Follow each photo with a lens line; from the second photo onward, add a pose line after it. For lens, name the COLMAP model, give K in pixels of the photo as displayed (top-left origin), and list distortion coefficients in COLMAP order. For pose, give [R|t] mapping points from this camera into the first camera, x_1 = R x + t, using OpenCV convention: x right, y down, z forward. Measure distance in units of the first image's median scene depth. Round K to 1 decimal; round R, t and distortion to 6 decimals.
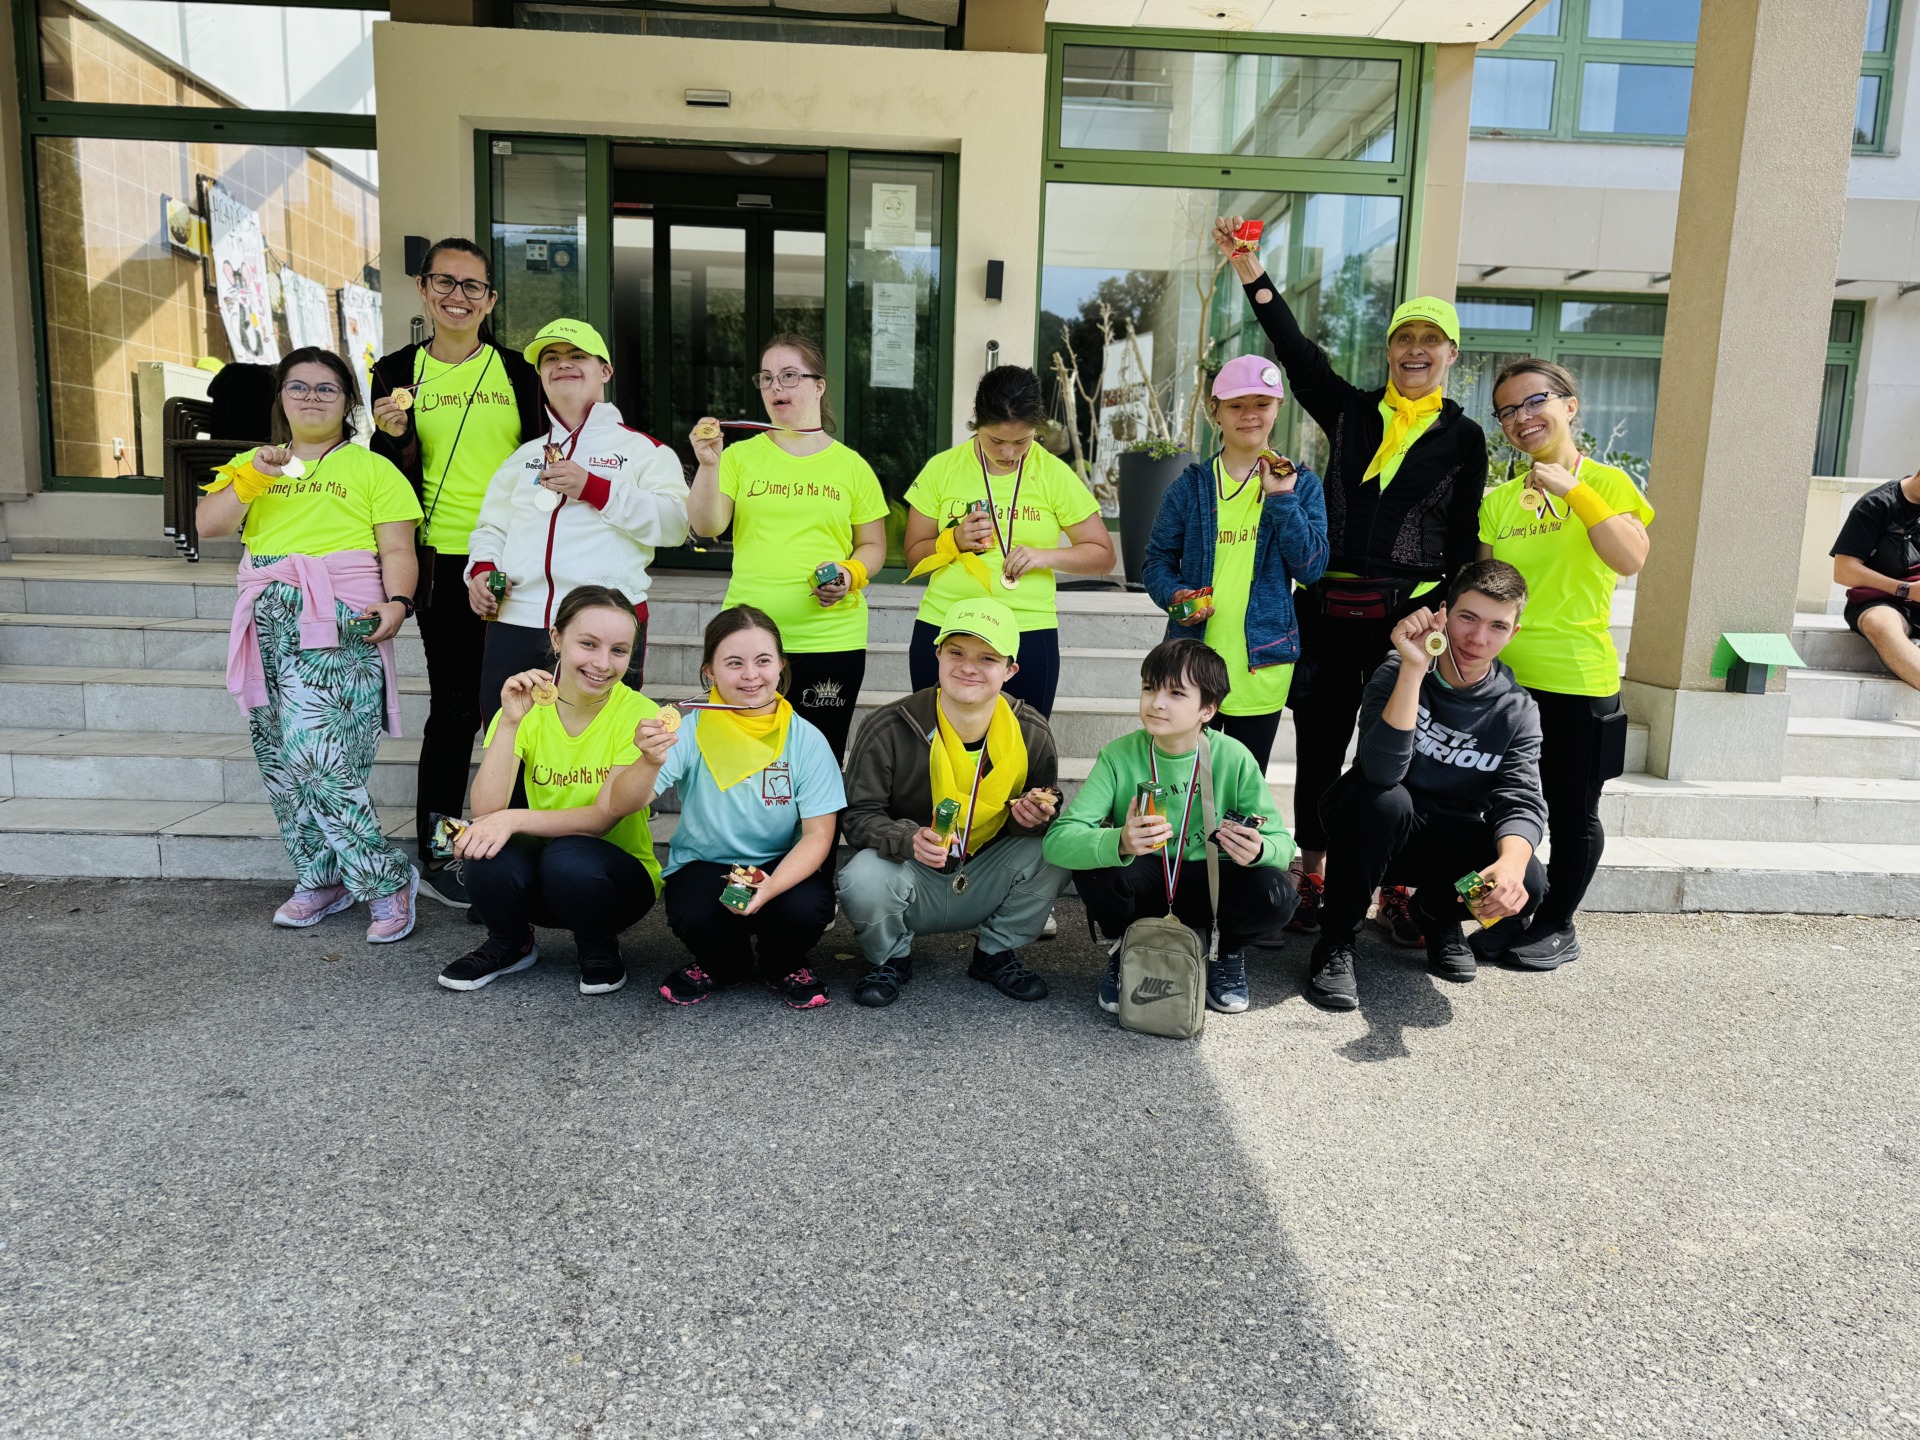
lens RADIAL K [[1331.2, 0, 966.9], [0, 1331.2, 720.8], [0, 0, 1]] dist [0.053467, -0.068566]
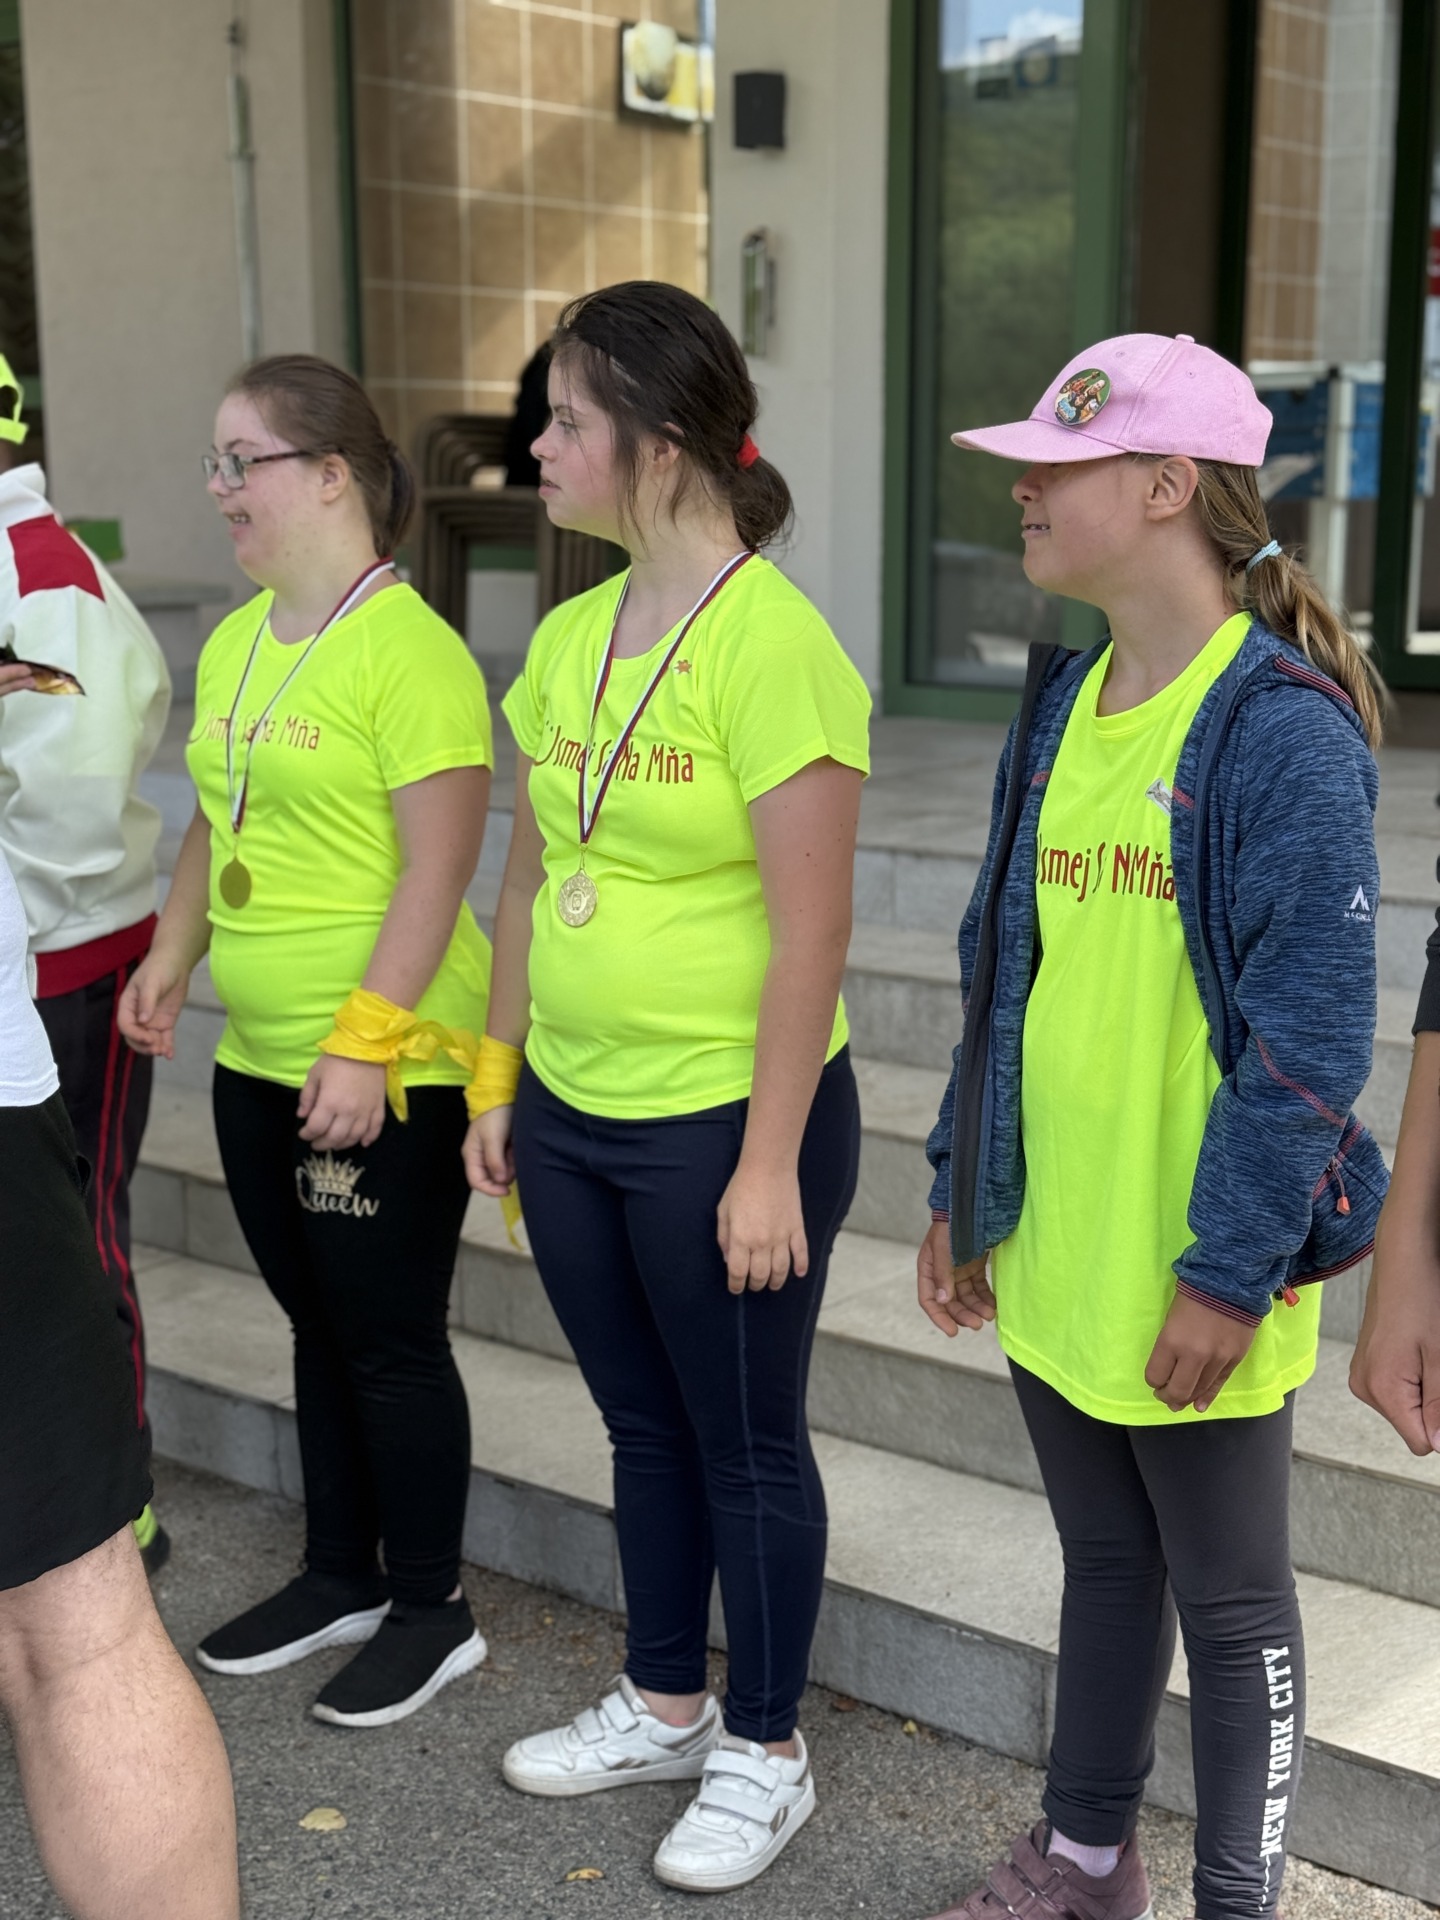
lens RADIAL K [[2604.3, 0, 720.9], [0, 2604.3, 1016.2], [0, 0, 1]] dist [0.177022, -0.474560]
pose [[0.747053, 0.100063, -0.657190, 0.265499], [-0.069455, 0.994944, 0.072537, -0.071386], [0.661126, -0.008544, 0.750227, 0.230075]]
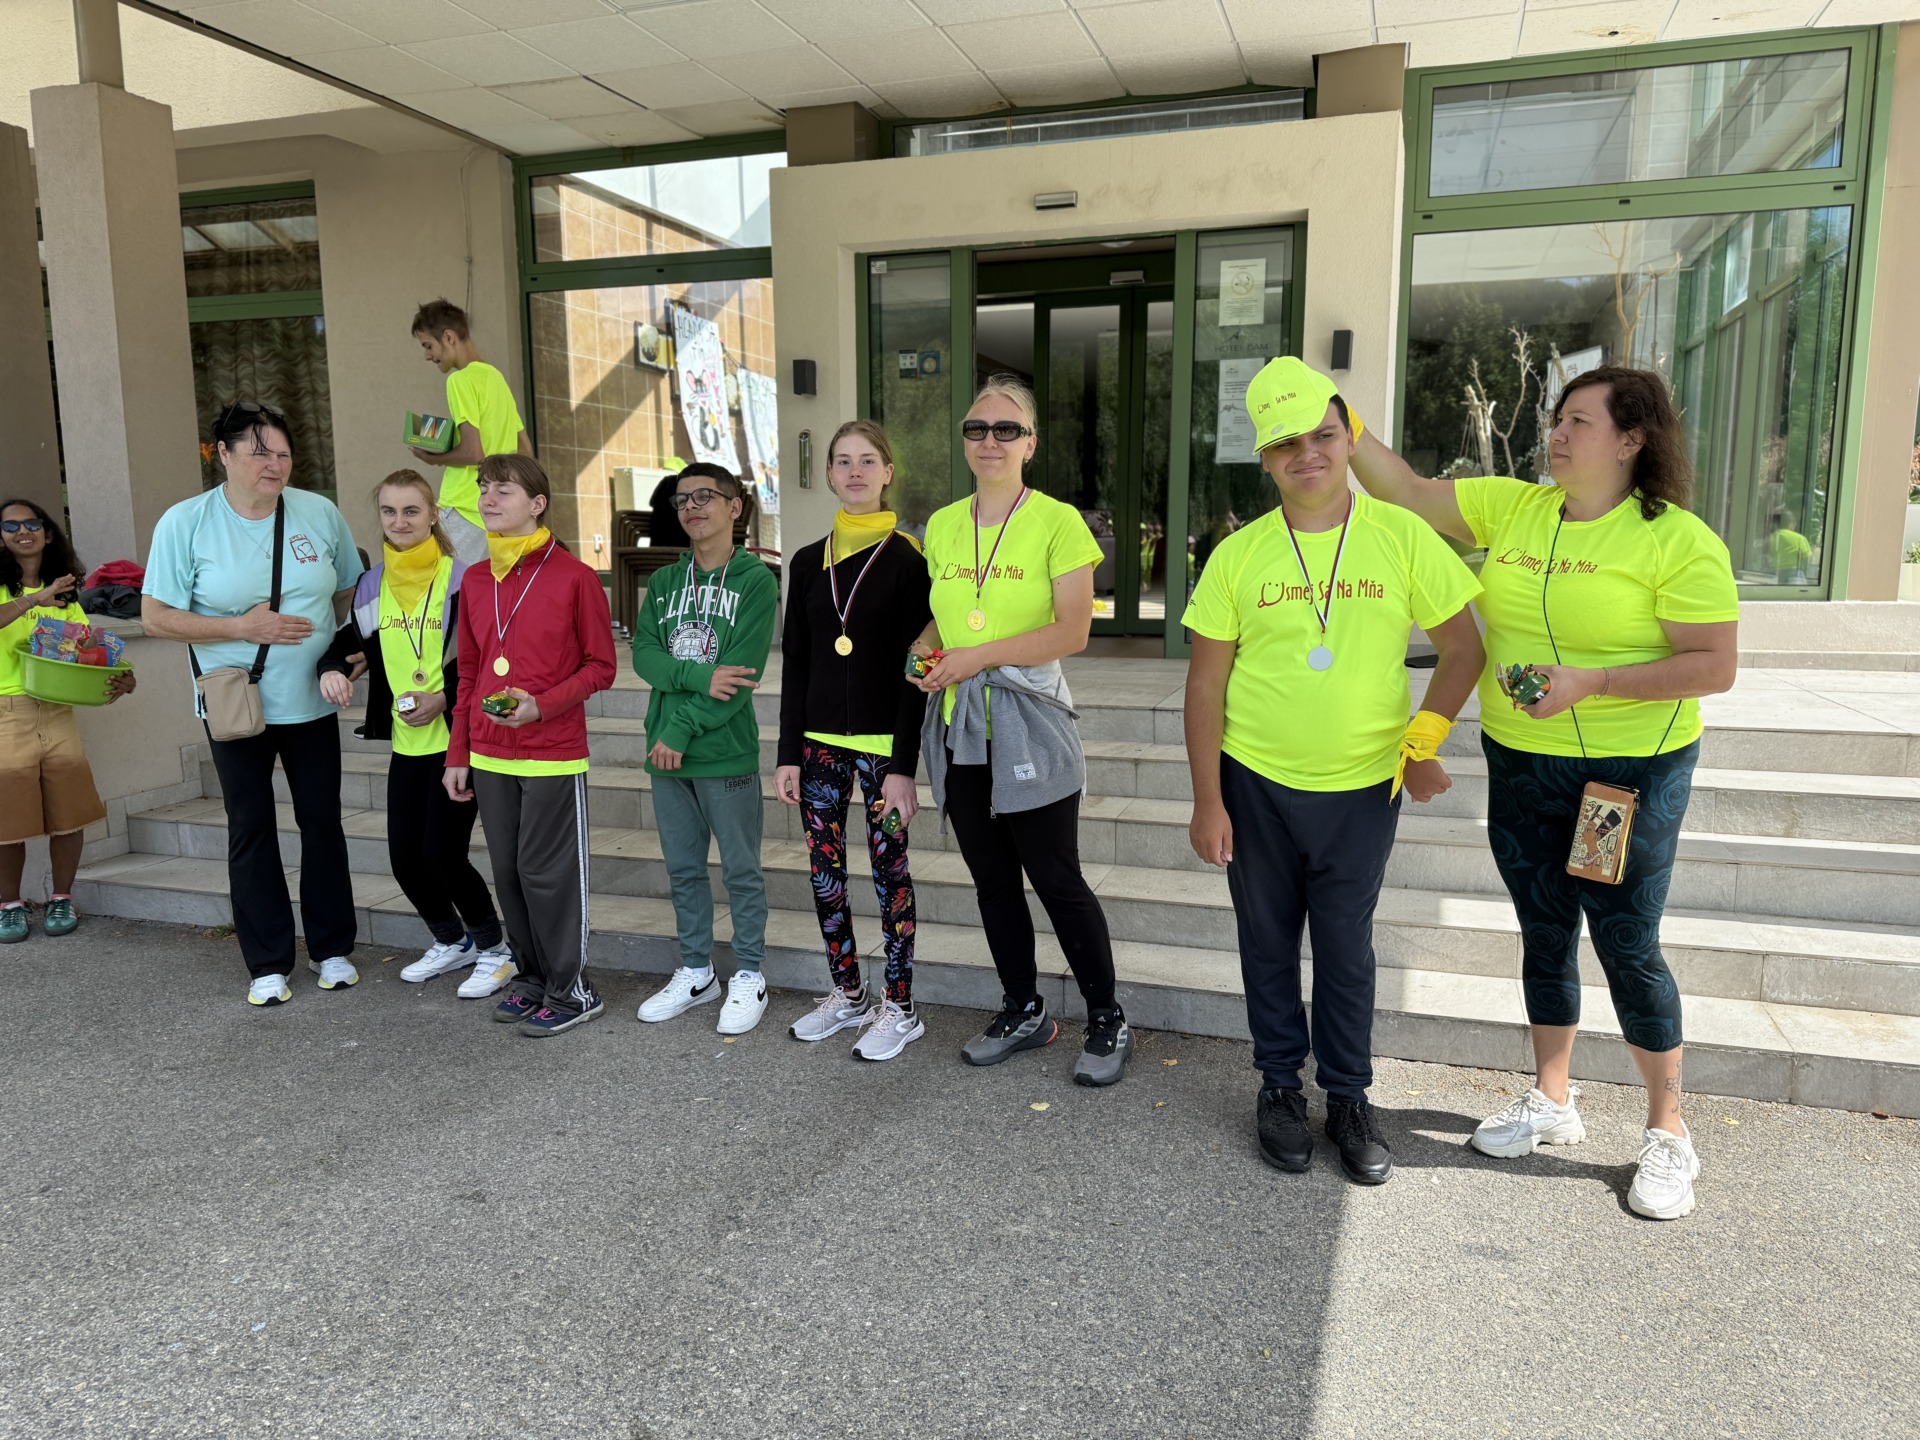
lens RADIAL K [[1331.2, 0, 966.9], [0, 1331.2, 720.8], [0, 0, 1]] dist [0.053467, -0.068566]
pose [[0.938233, 0.011987, -0.345796, 0.101430], [-0.013854, 0.999900, -0.002927, -0.055648], [0.345726, 0.007537, 0.938305, 0.007087]]
